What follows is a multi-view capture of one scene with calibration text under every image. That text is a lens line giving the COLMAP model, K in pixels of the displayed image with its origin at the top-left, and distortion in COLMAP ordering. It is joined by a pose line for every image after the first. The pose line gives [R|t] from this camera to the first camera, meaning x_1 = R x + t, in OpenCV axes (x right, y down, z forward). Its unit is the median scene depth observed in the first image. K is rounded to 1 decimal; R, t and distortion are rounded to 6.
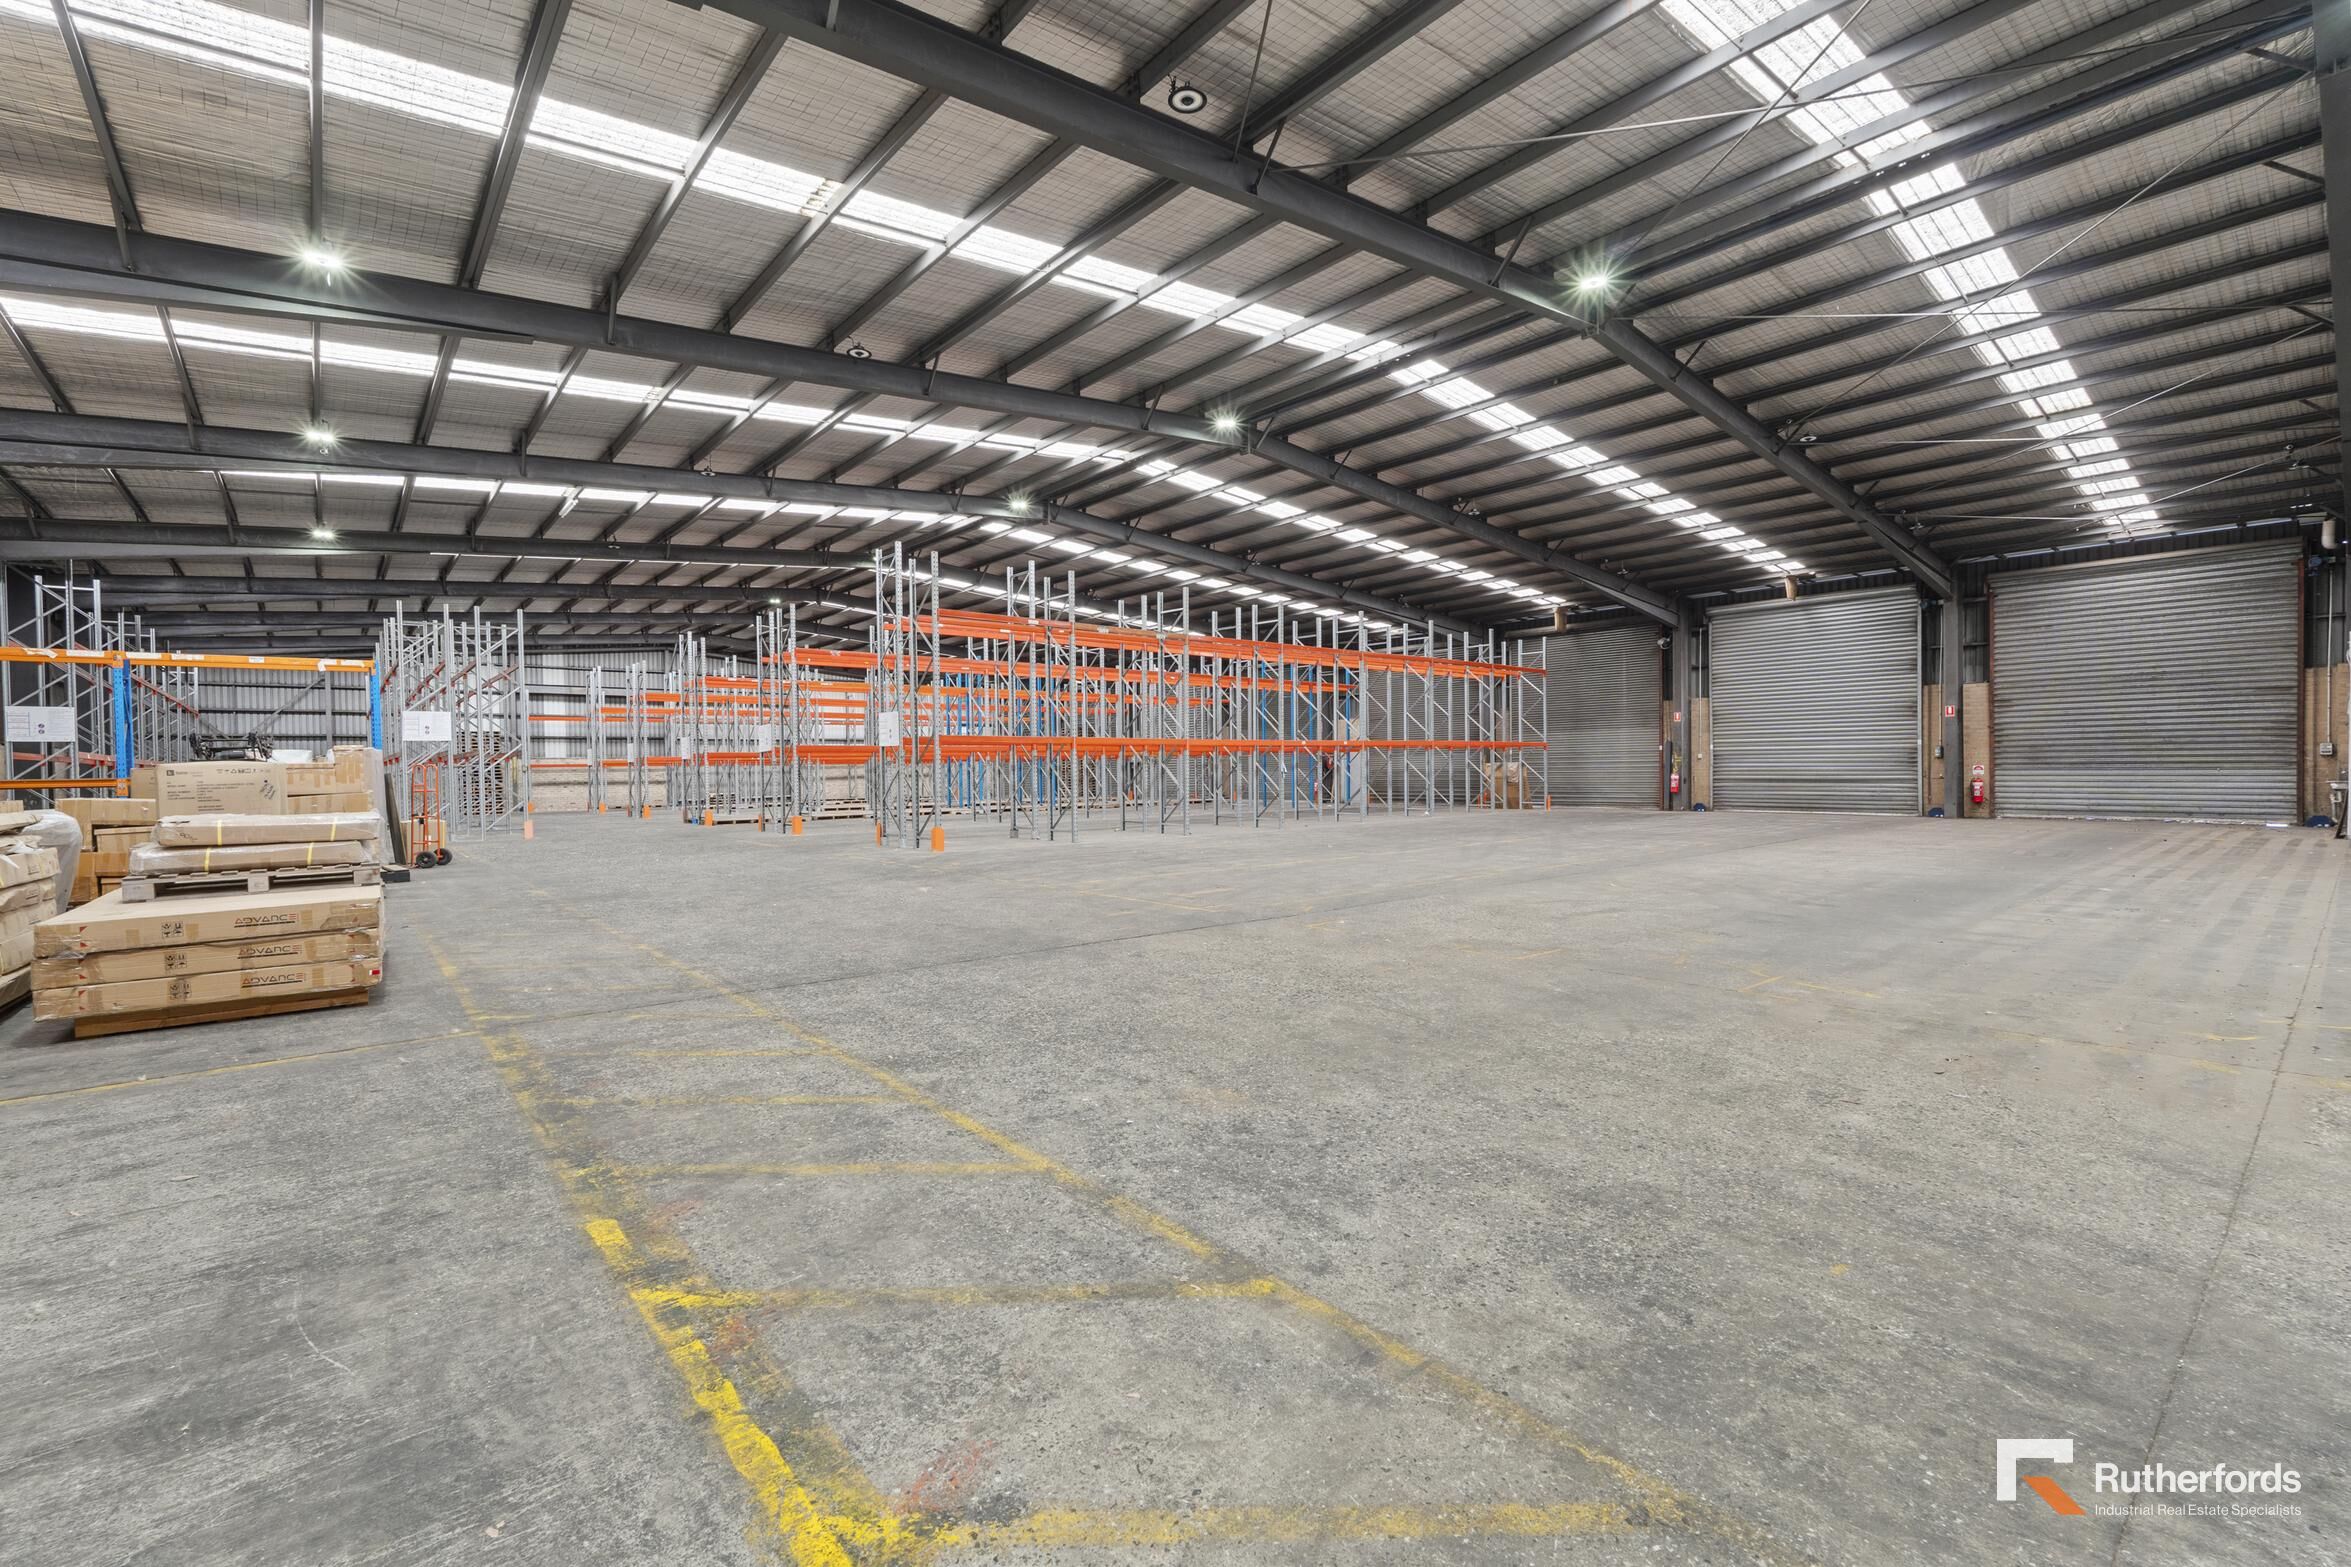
lens RADIAL K [[1028.9, 0, 1169.0], [0, 1028.9, 785.7], [0, 0, 1]] dist [-0.000904, -0.000221]
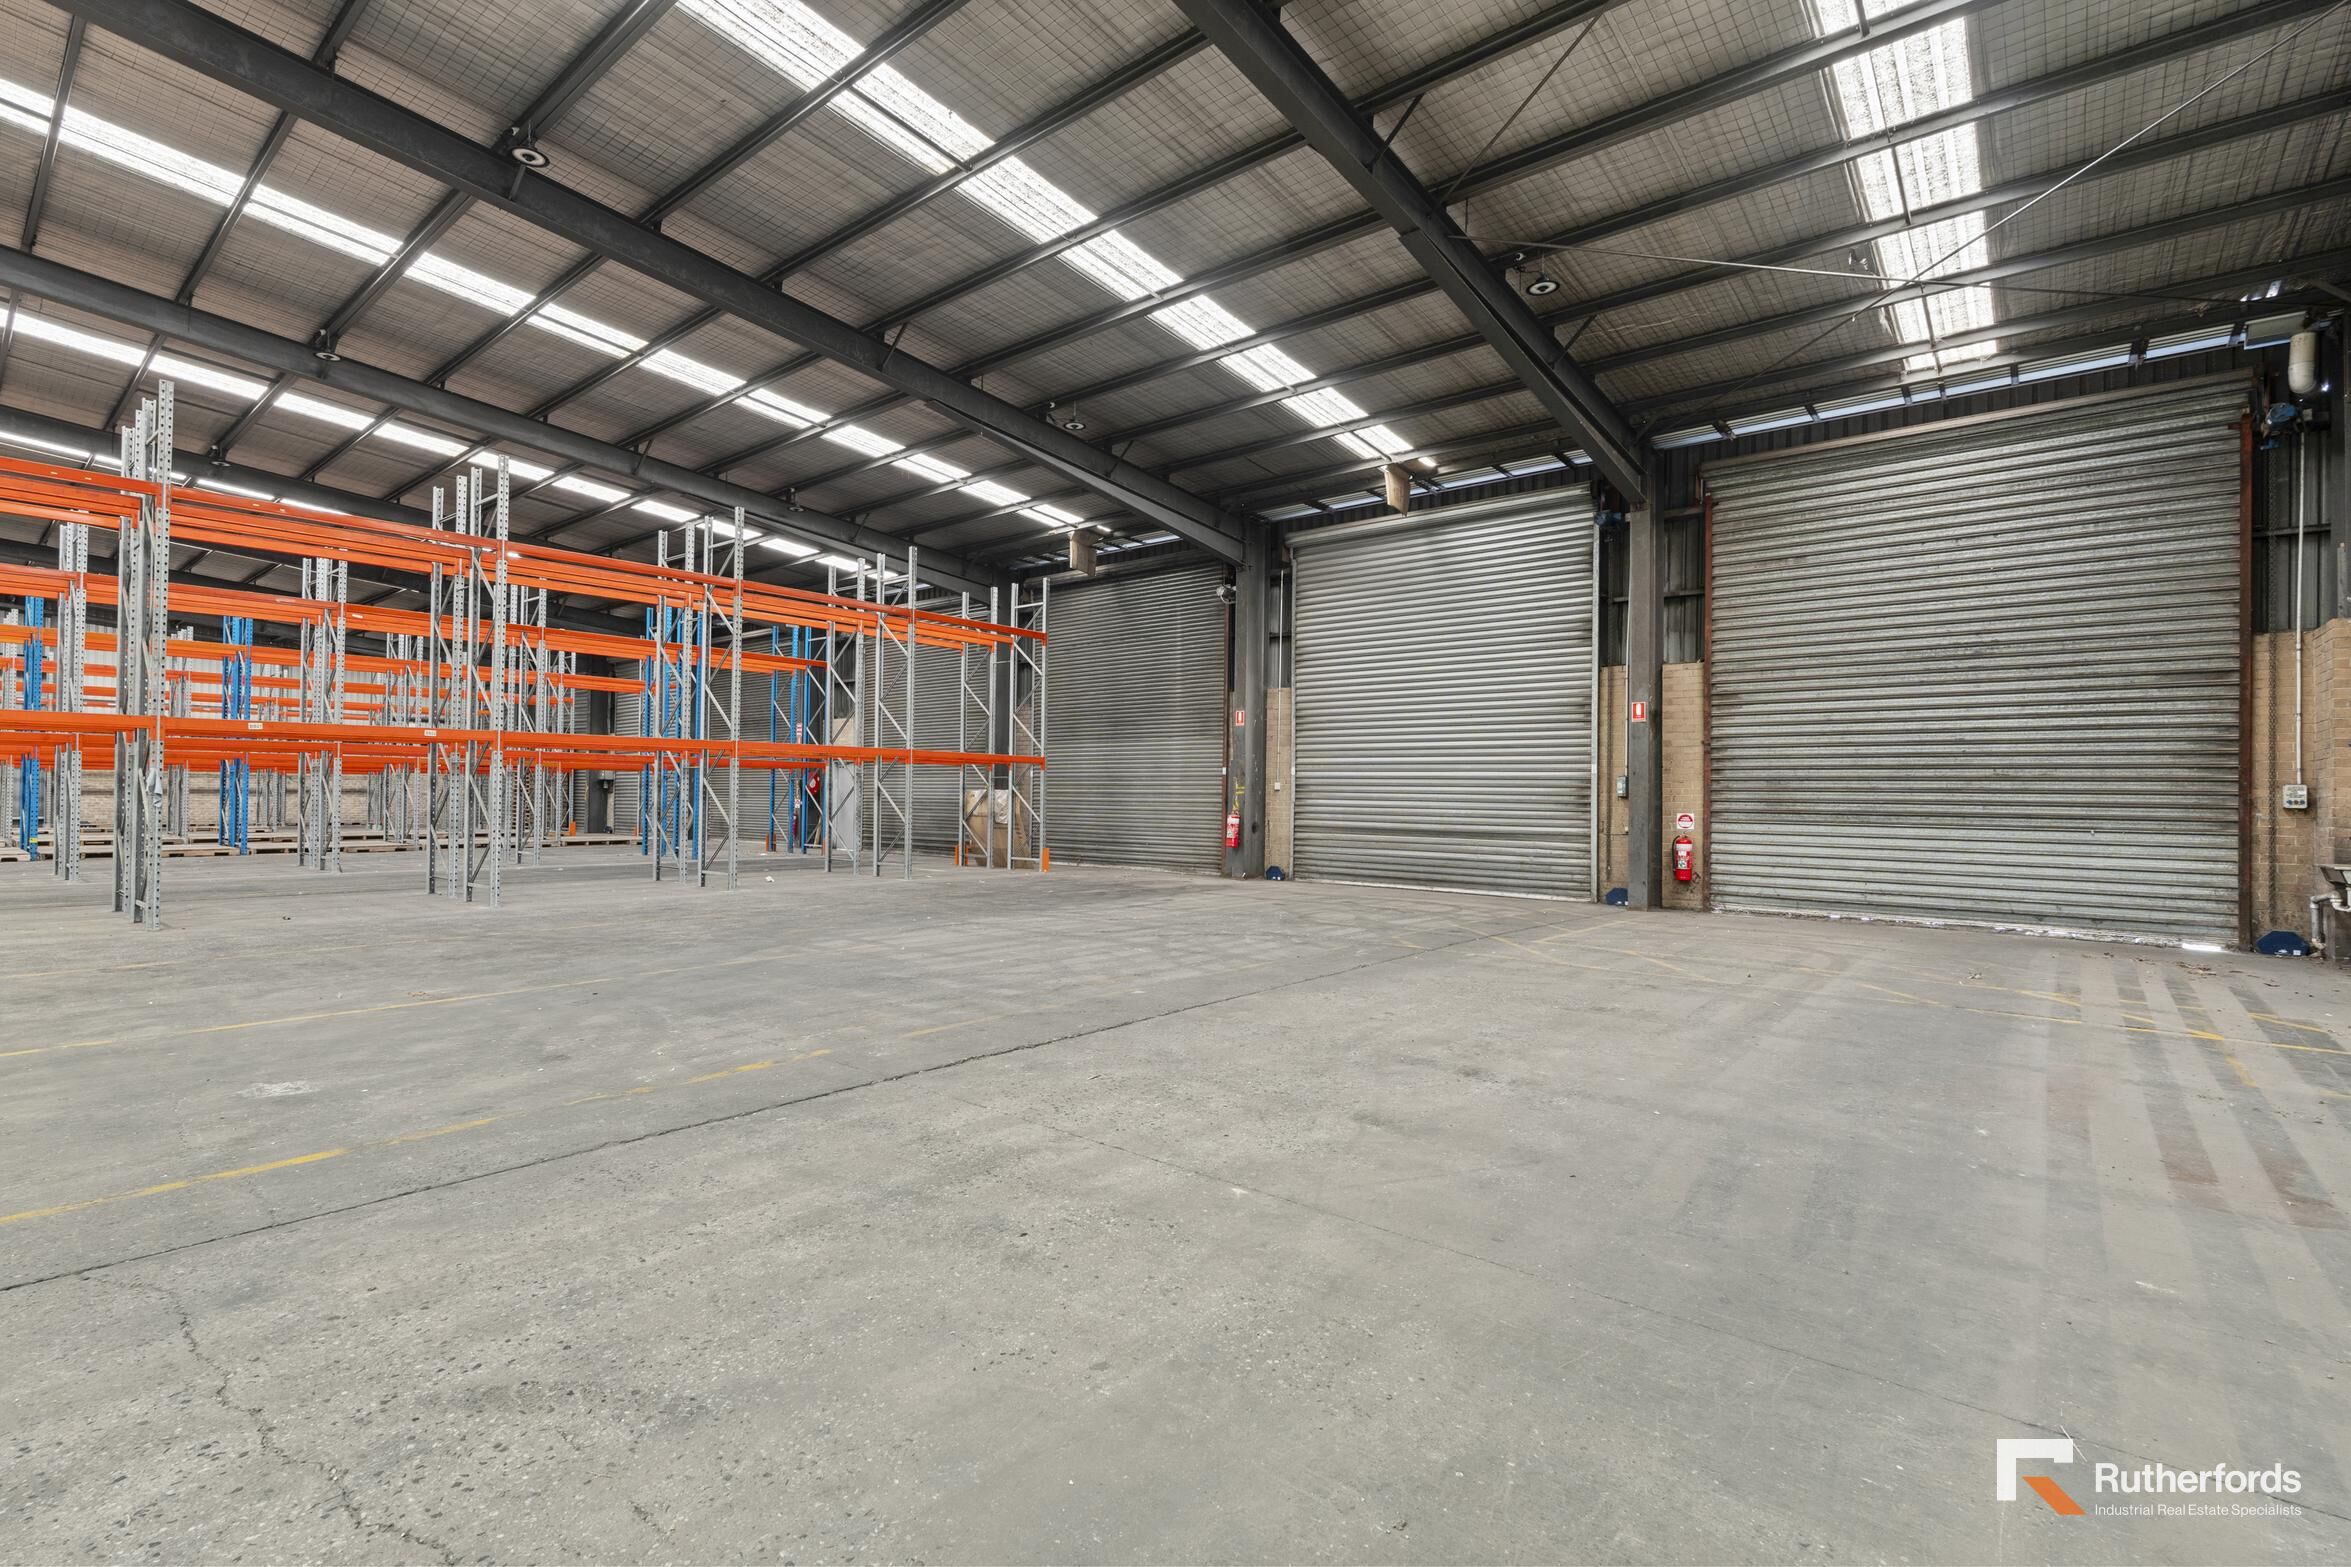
lens RADIAL K [[1059.9, 0, 1182.5], [0, 1059.9, 790.1], [0, 0, 1]] dist [-0.001596, 0.000175]
pose [[0.980780, 0.028999, 0.192952, 0.406271], [-0.023968, 0.999310, -0.028358, -0.009484], [-0.193641, 0.023189, 0.980798, 0.487451]]
